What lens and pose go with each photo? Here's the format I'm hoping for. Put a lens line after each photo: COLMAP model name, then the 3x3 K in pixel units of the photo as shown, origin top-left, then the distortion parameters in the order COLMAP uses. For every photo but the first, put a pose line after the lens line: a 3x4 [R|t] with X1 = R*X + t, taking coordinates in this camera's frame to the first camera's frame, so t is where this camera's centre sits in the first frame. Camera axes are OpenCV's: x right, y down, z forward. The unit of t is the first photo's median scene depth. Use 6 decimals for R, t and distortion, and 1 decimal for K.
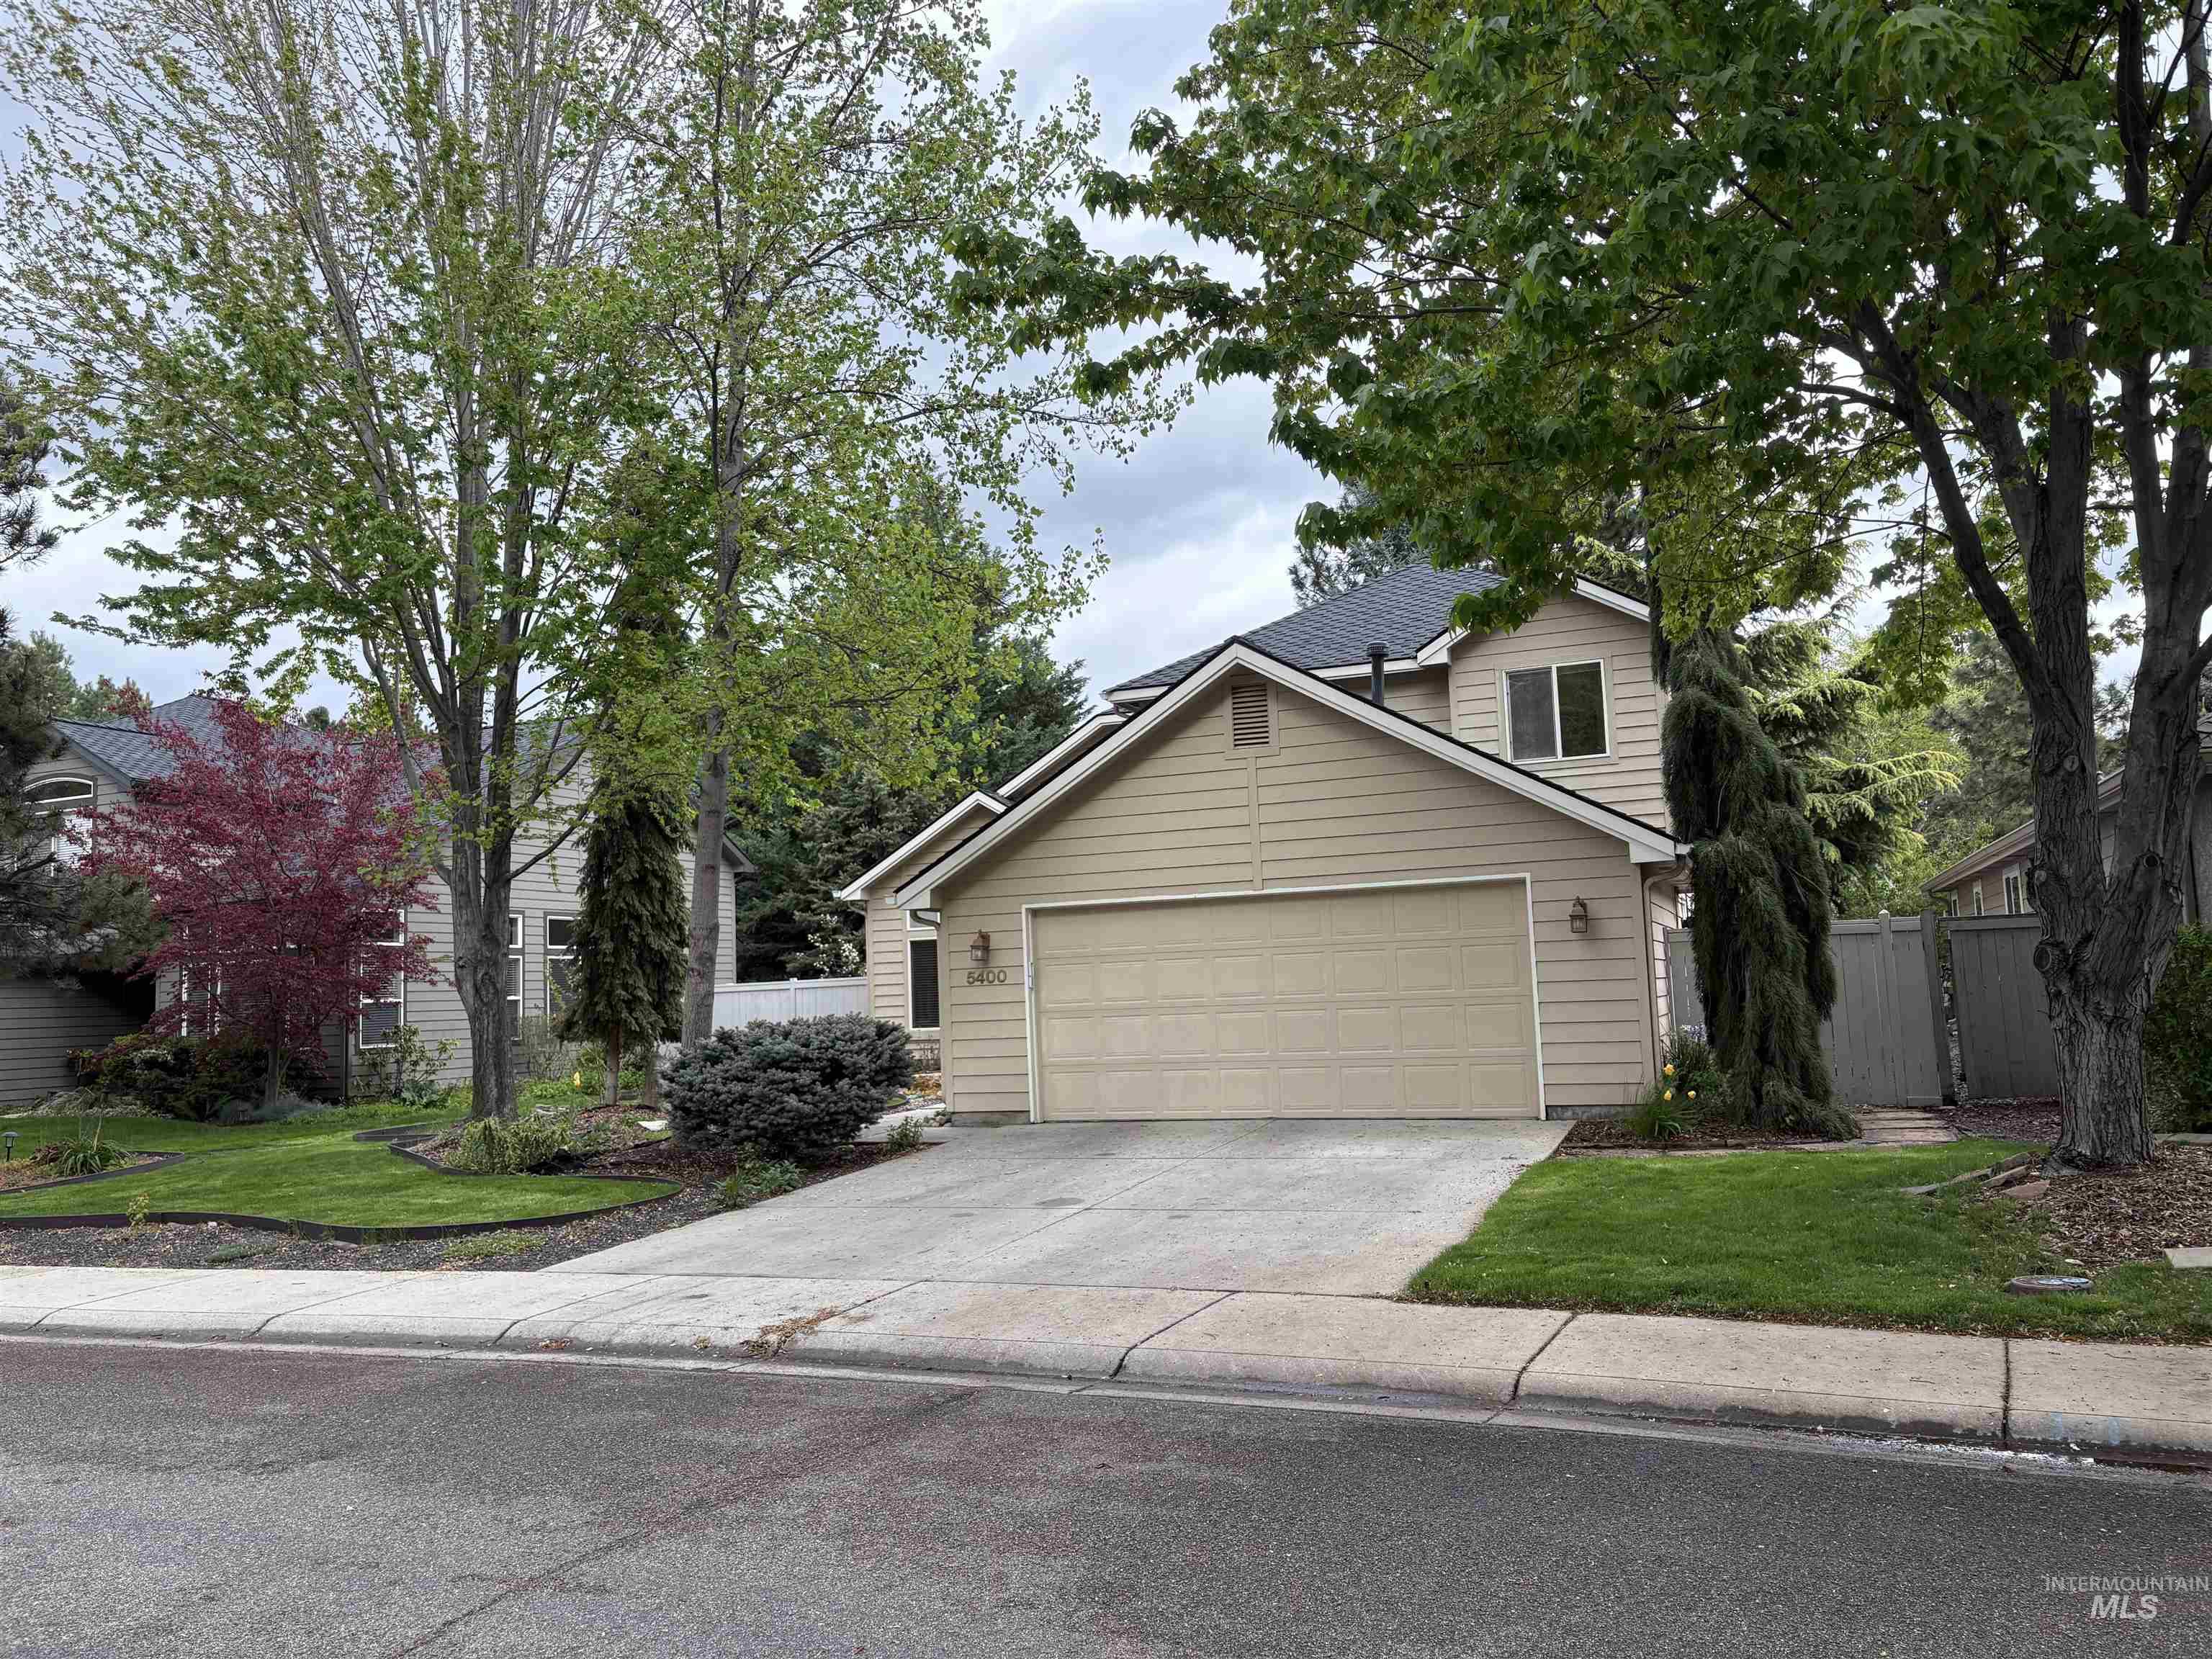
lens RADIAL K [[1675.1, 0, 1106.0], [0, 1675.1, 829.5], [0, 0, 1]] dist [0.192463, -0.583092]
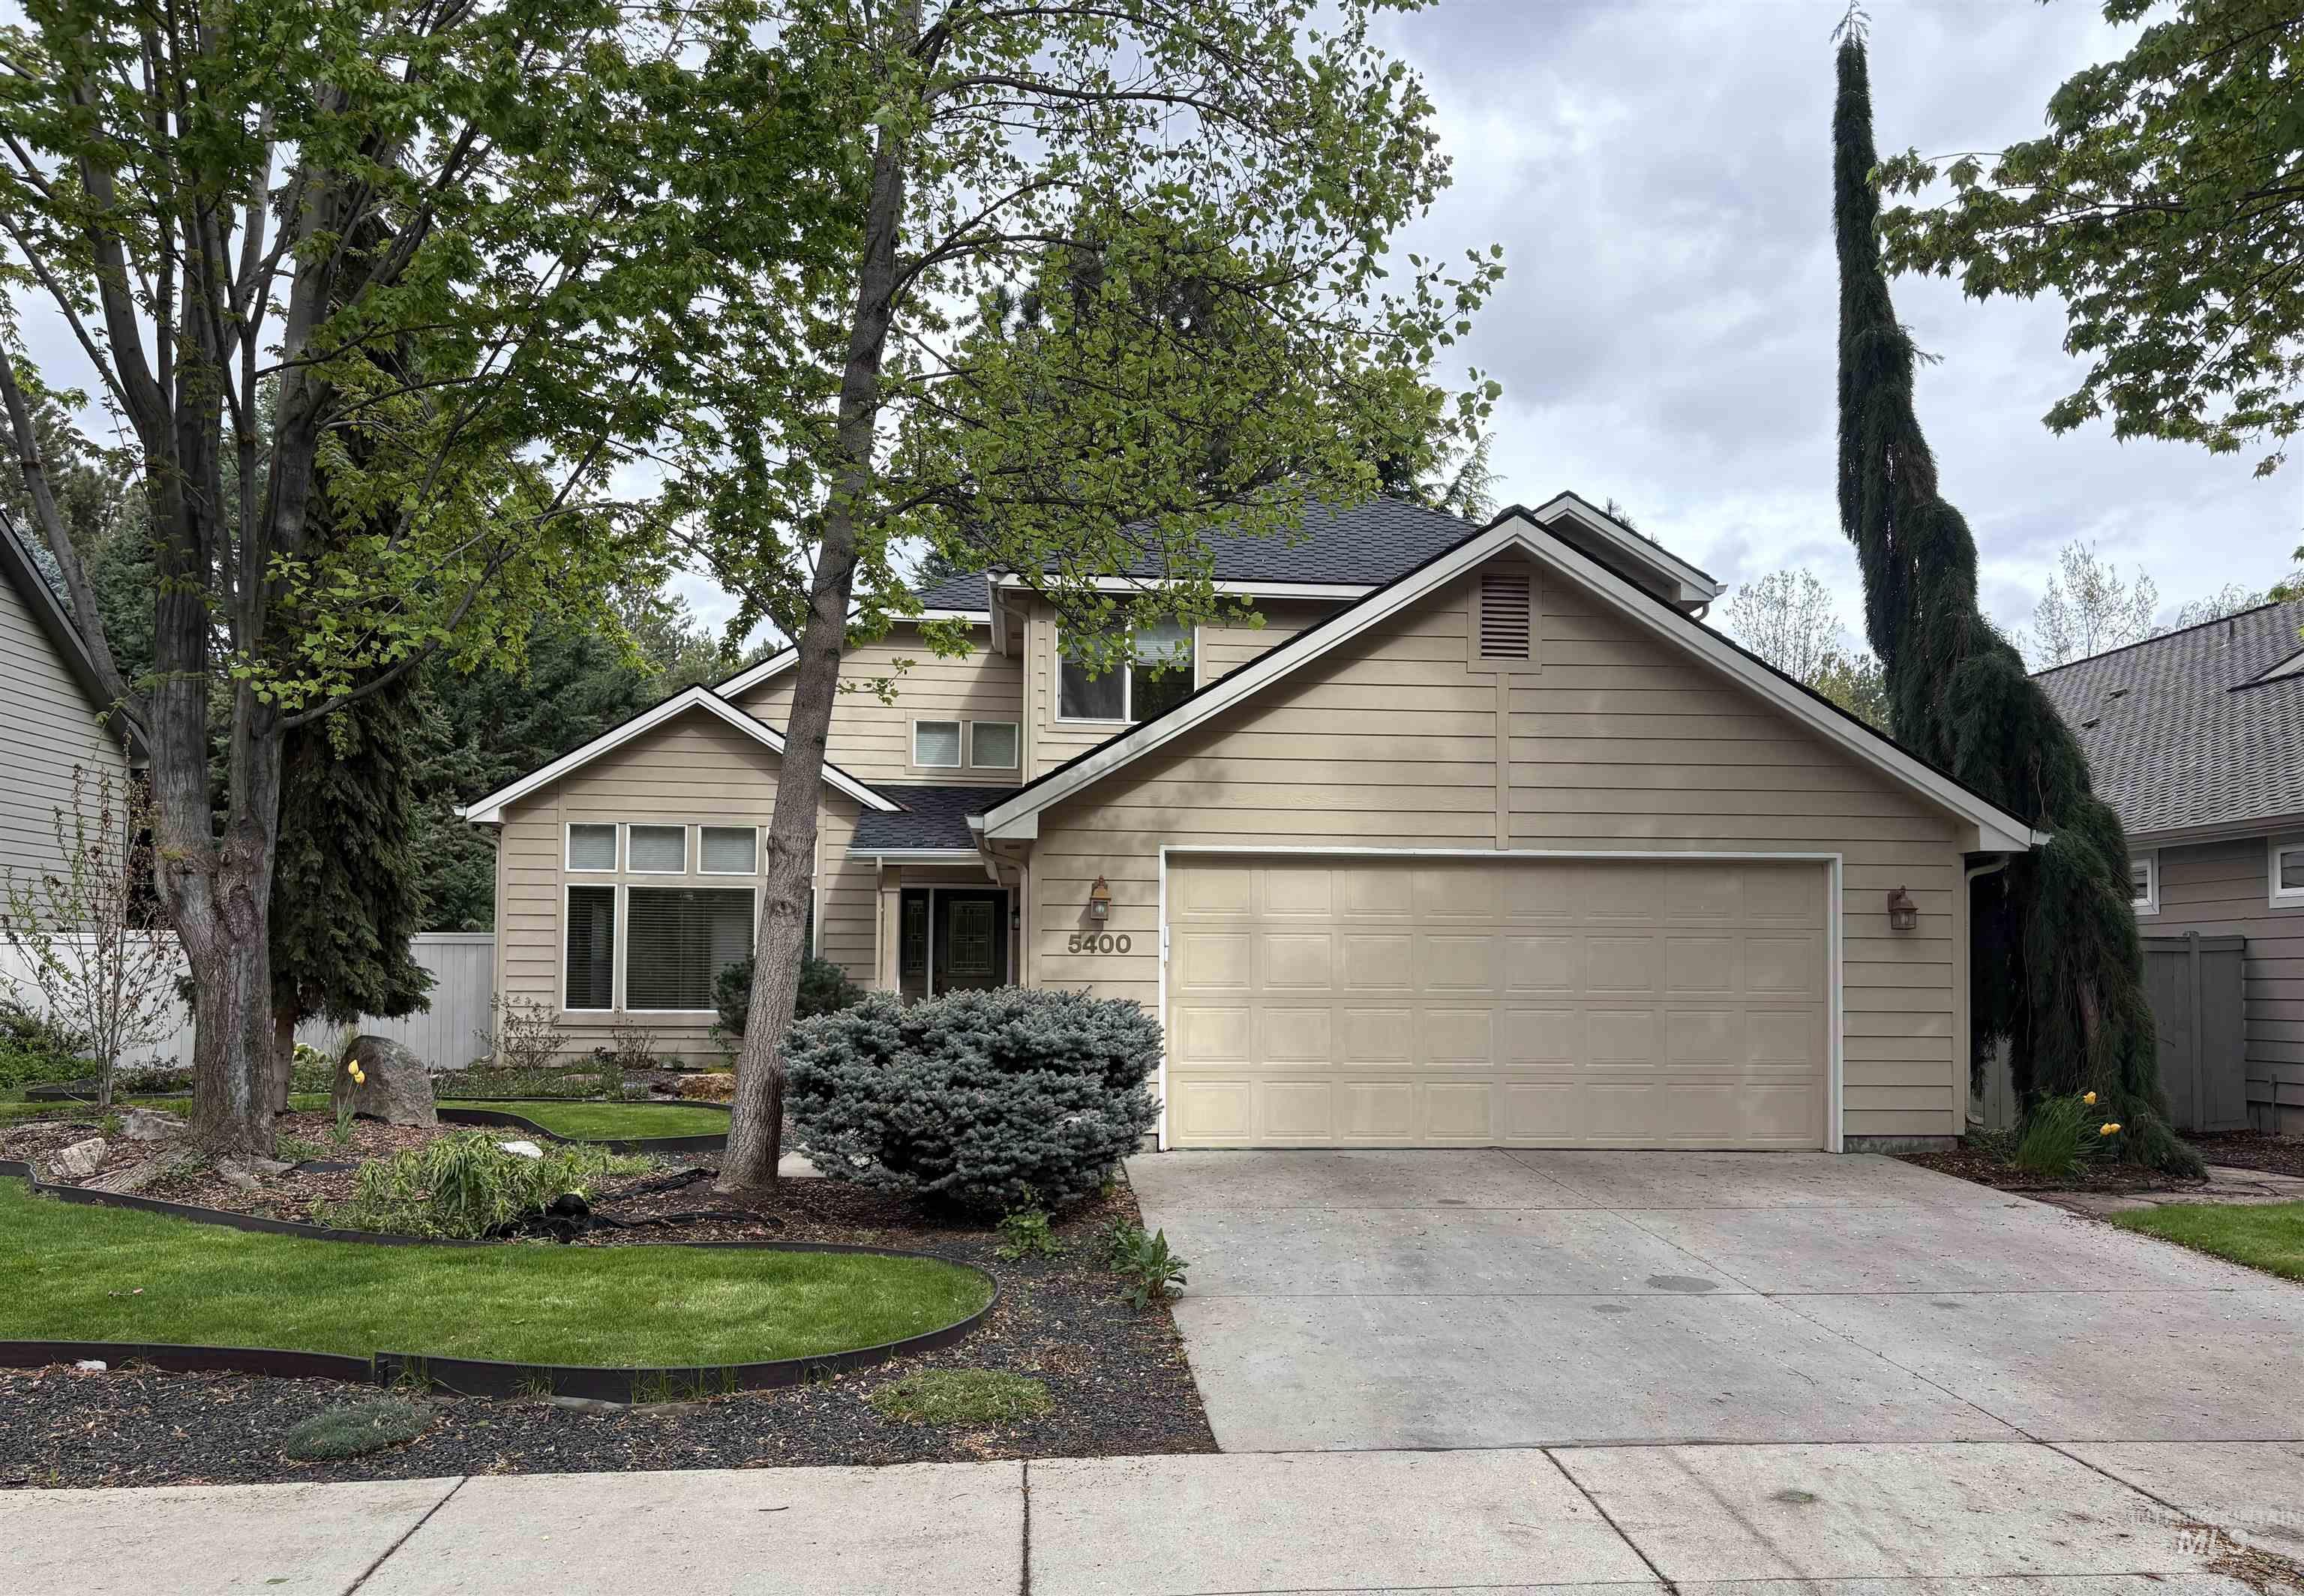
lens RADIAL K [[1811.2, 0, 1153.5], [0, 1811.2, 896.4], [0, 0, 1]] dist [0.050582, -0.001628]
pose [[0.877944, 0.070033, 0.473613, -0.425913], [-0.089448, 0.995819, 0.018560, 0.055116], [-0.470333, -0.058658, 0.880538, 0.346870]]
